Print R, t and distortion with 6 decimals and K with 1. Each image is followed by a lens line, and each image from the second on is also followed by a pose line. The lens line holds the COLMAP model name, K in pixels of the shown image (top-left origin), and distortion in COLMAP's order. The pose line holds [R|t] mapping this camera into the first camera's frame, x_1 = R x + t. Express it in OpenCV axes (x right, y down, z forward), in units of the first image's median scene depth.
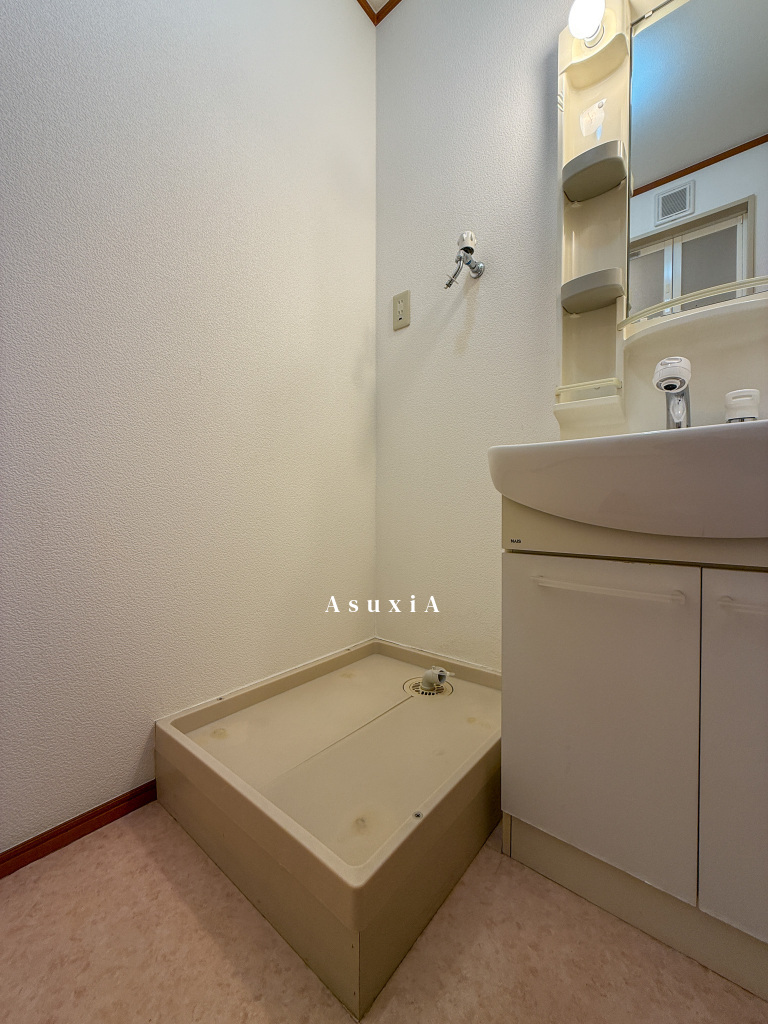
lens RADIAL K [[408.1, 0, 384.0], [0, 408.1, 512.0], [0, 0, 1]] dist [0.000862, 0.000153]
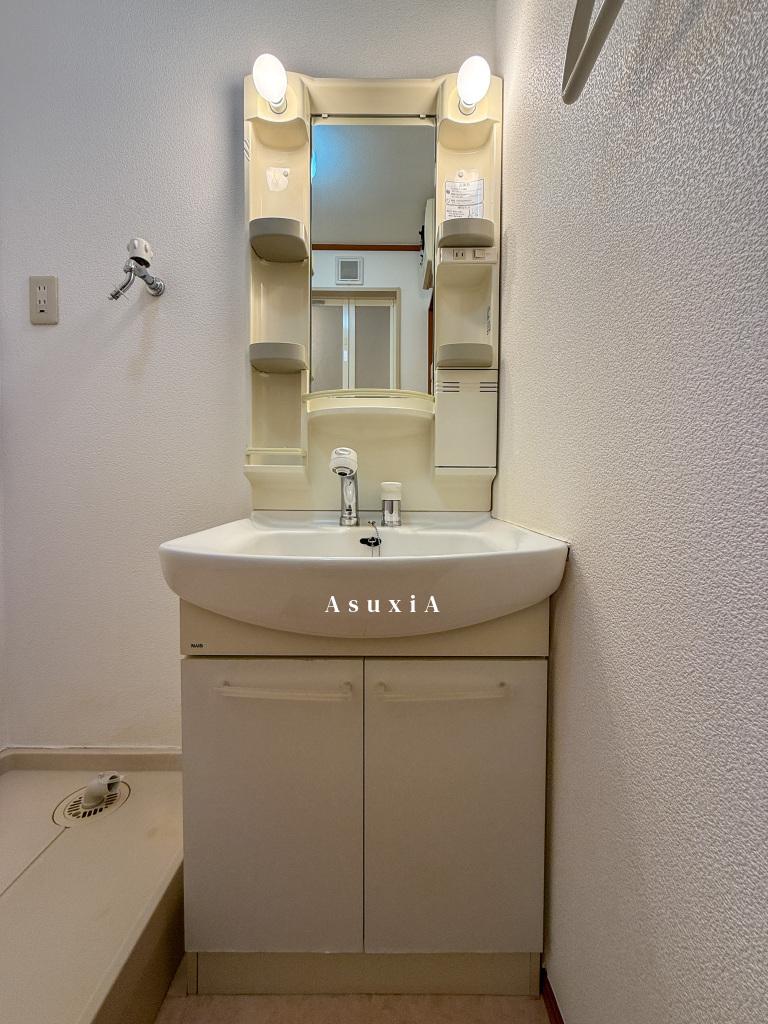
lens RADIAL K [[408.1, 0, 384.0], [0, 408.1, 512.0], [0, 0, 1]] dist [0.000862, 0.000153]
pose [[0.770823, -0.015506, 0.636861, 0.057247], [0.007182, 0.999852, 0.015652, -0.166503], [-0.637009, -0.007491, 0.770820, 0.050715]]
